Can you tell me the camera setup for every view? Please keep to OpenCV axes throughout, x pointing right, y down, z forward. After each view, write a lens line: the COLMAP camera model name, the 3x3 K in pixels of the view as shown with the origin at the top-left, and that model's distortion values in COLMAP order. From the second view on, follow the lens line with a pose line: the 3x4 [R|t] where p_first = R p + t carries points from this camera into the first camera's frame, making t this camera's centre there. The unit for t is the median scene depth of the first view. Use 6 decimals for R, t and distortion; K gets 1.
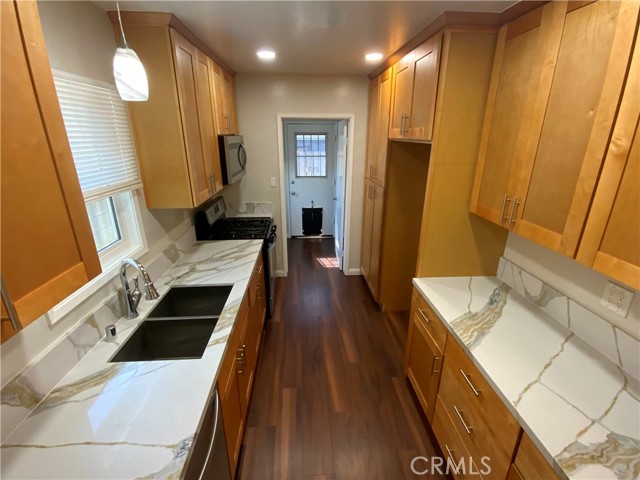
lens RADIAL K [[303.8, 0, 321.6], [0, 303.8, 242.5], [0, 0, 1]] dist [0.026399, -0.021802]
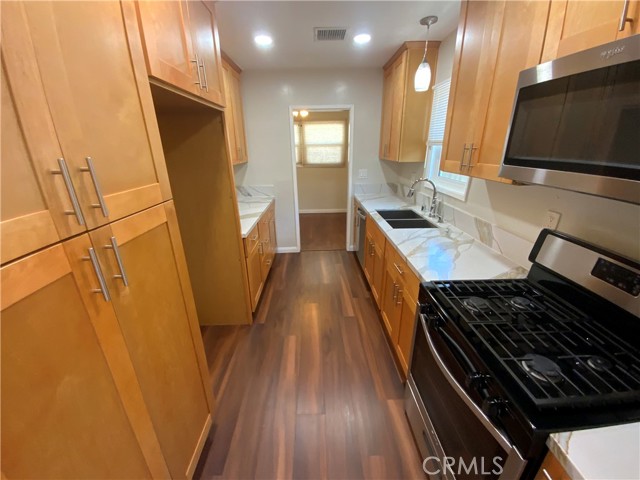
lens RADIAL K [[260.9, 0, 320.0], [0, 260.9, 240.0], [0, 0, 1]] dist [0.001103, -0.015006]
pose [[-0.998867, -0.005012, 0.047317, -0.038844], [0.026265, 0.771132, 0.636134, -0.530144], [-0.039676, 0.636656, -0.770127, 1.911030]]
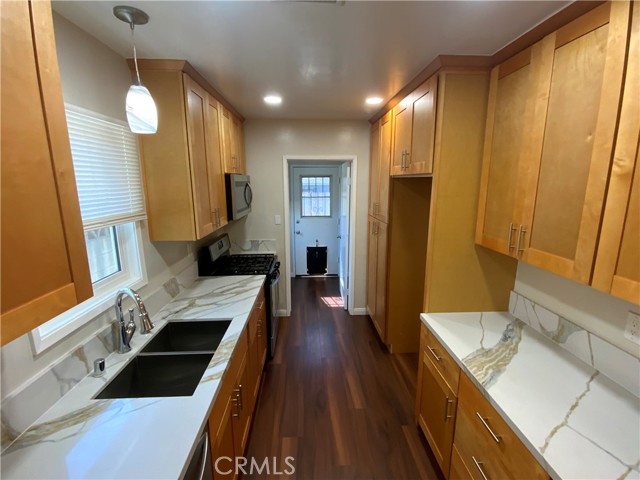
lens RADIAL K [[303.8, 0, 321.6], [0, 303.8, 242.5], [0, 0, 1]] dist [0.026399, -0.021802]
pose [[0.999828, -0.001658, -0.018479, 0.009657], [-0.000967, 0.989992, -0.141120, 0.034897], [0.018528, 0.141113, 0.989820, 0.020014]]
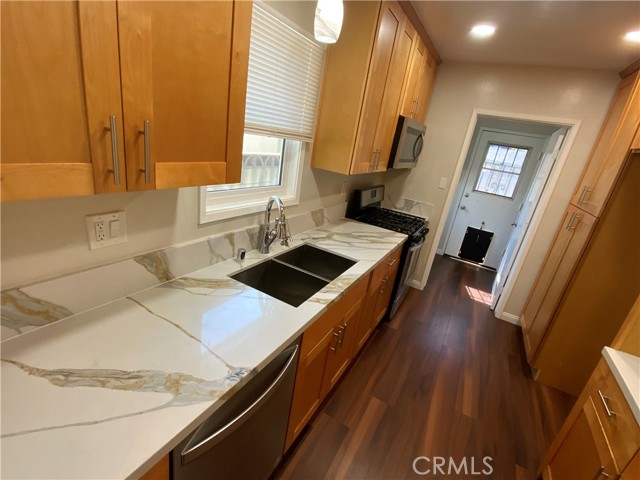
lens RADIAL K [[303.8, 0, 321.6], [0, 303.8, 242.5], [0, 0, 1]] dist [0.026399, -0.021802]
pose [[0.828901, 0.303534, -0.469883, 0.036427], [-0.324320, 0.945166, 0.038437, 0.085527], [0.455785, 0.120532, 0.881891, 0.121497]]
